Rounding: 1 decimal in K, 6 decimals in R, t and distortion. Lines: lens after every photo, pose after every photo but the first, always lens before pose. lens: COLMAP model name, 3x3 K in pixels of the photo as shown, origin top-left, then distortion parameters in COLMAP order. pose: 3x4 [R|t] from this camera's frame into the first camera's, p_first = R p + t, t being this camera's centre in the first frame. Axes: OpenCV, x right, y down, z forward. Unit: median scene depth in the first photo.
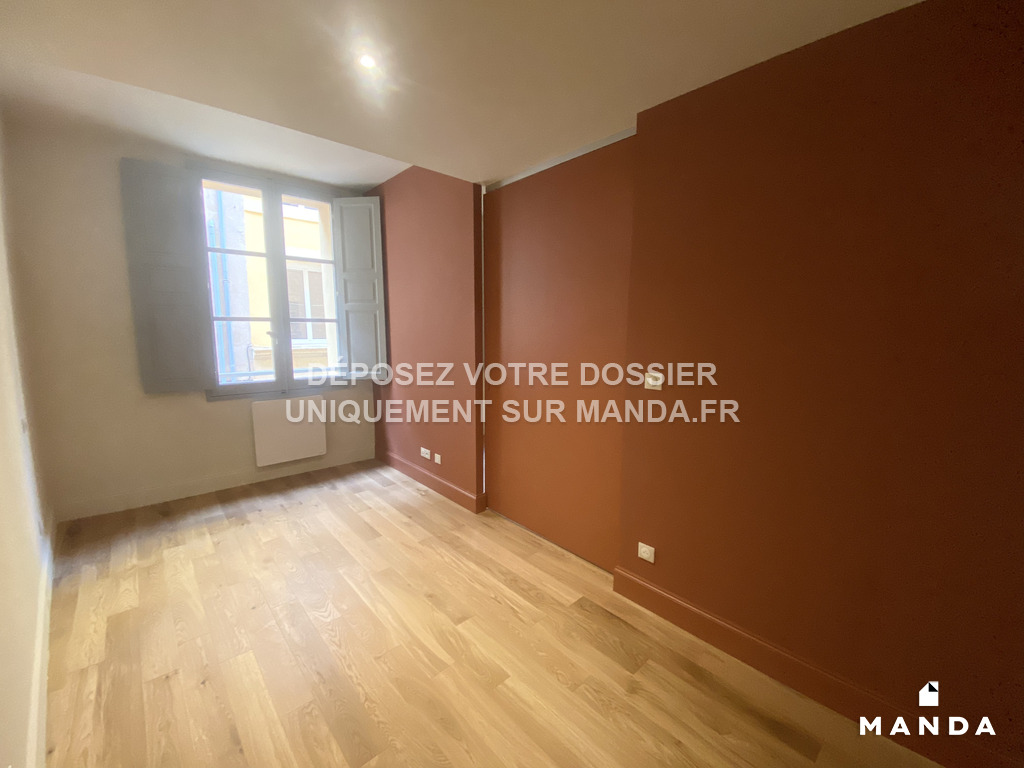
lens RADIAL K [[413.3, 0, 512.0], [0, 413.3, 384.0], [0, 0, 1]] dist [0.019877, -0.019063]
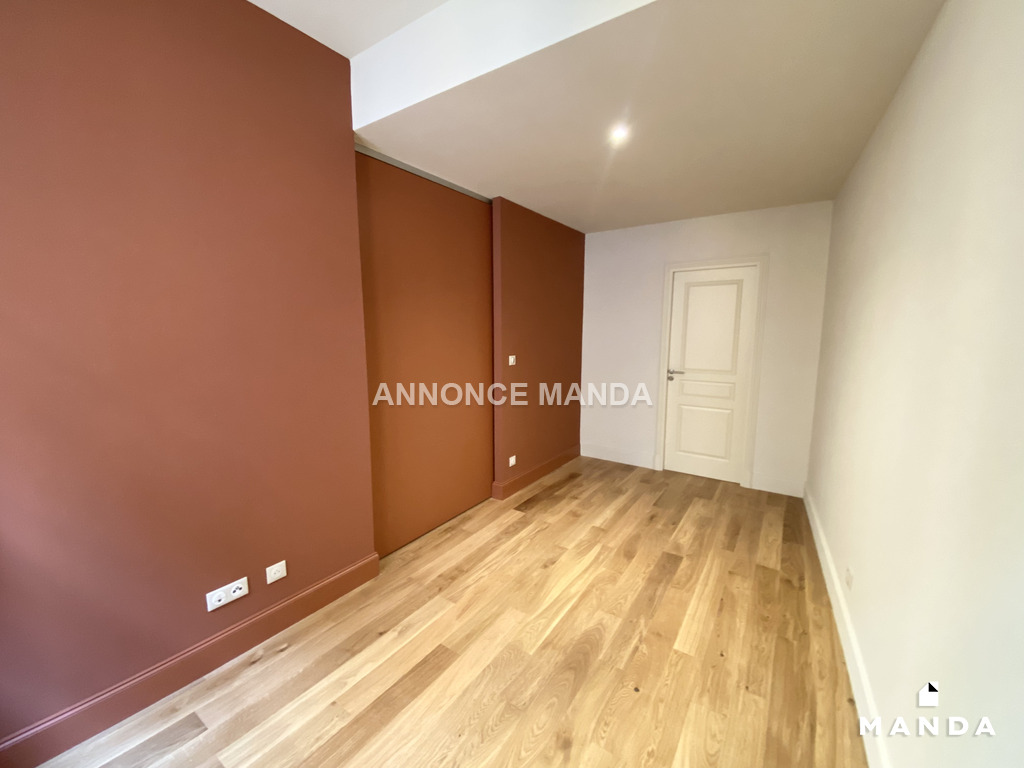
lens RADIAL K [[413.3, 0, 512.0], [0, 413.3, 384.0], [0, 0, 1]] dist [0.019877, -0.019063]
pose [[-0.232126, -0.136802, 0.963018, -0.906876], [0.135902, 0.975788, 0.171374, -0.134932], [-0.963145, 0.170656, -0.207914, 0.944241]]
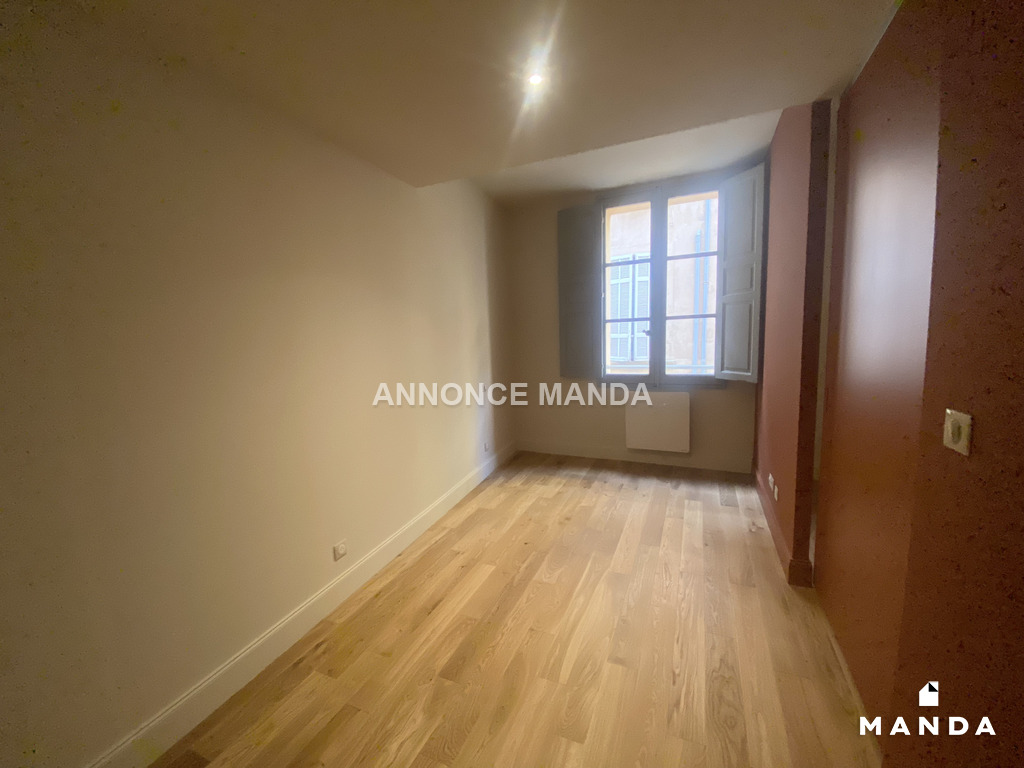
lens RADIAL K [[423.1, 0, 512.0], [0, 423.1, 371.9], [0, 0, 1]] dist [0.019786, -0.000063]
pose [[0.402847, 0.071170, -0.912496, 0.389491], [-0.090465, 0.995187, 0.037681, -0.028154], [0.910785, 0.067369, 0.407347, 0.282462]]
